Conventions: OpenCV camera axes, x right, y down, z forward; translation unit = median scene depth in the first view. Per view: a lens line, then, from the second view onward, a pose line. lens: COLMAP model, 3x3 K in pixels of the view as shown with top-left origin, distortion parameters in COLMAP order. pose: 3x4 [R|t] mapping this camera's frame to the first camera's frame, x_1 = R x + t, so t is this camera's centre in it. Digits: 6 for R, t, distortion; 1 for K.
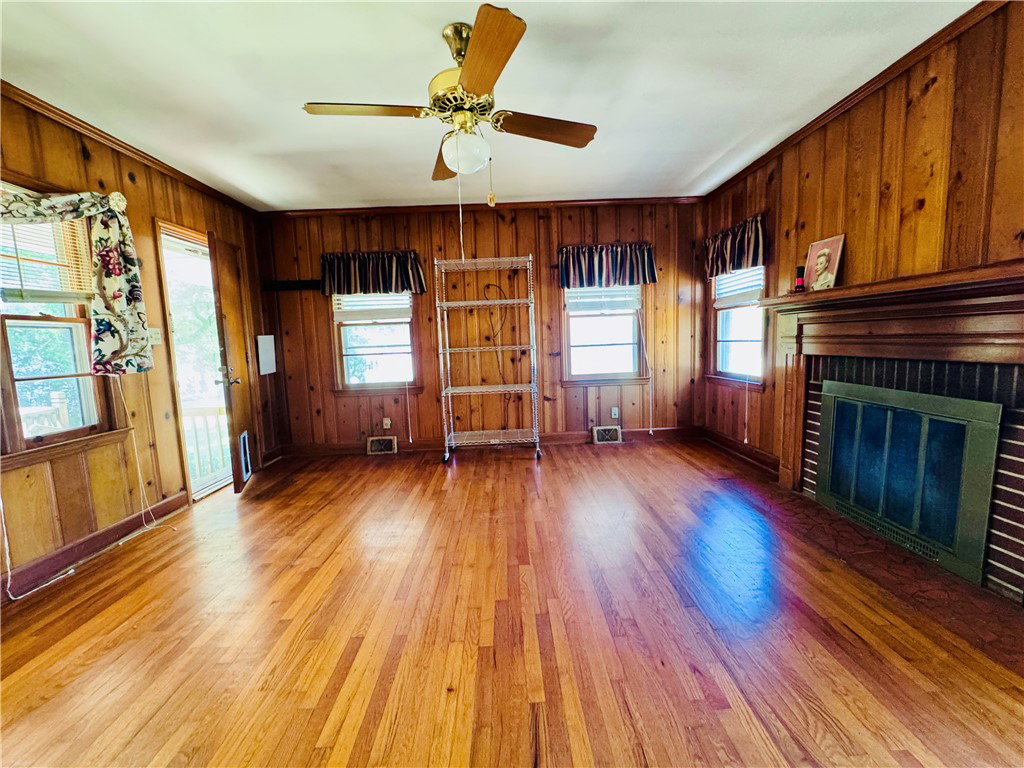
lens RADIAL K [[403.7, 0, 512.0], [0, 403.7, 384.0], [0, 0, 1]] dist [-0.000183, 0.000047]
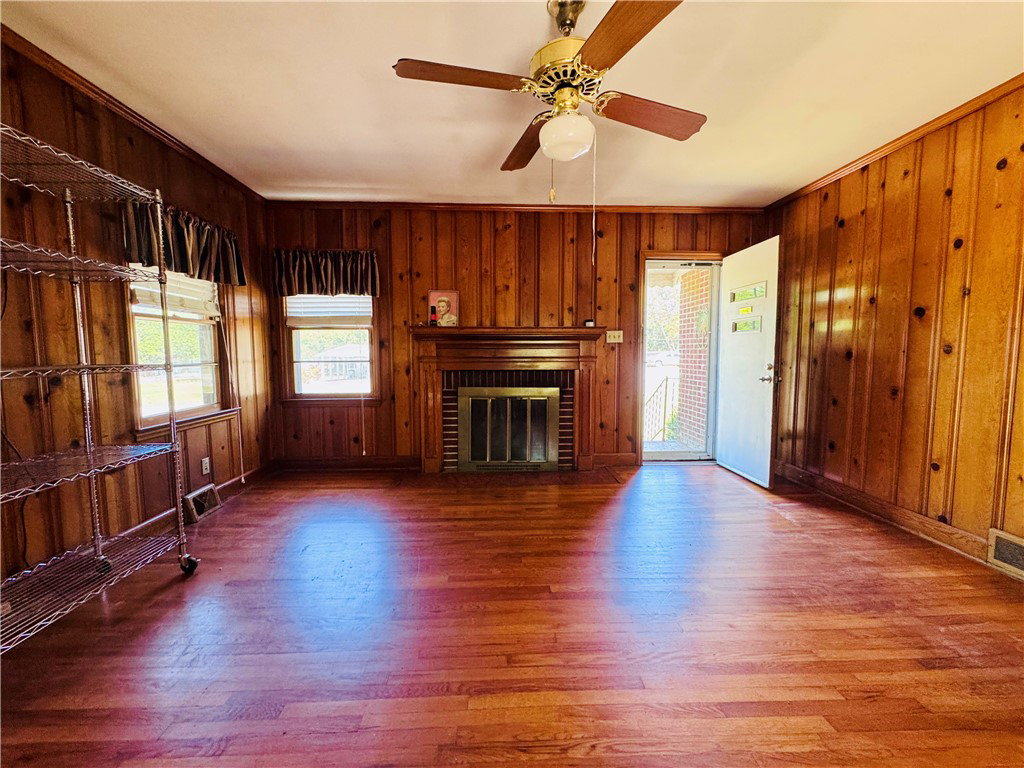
lens RADIAL K [[404.4, 0, 512.0], [0, 404.4, 384.0], [0, 0, 1]] dist [-0.013288, 0.000067]
pose [[-0.004407, -0.039722, 0.999201, -0.556797], [0.110187, 0.993107, 0.039966, -0.047425], [-0.993901, 0.110275, 0.000000, 0.650938]]
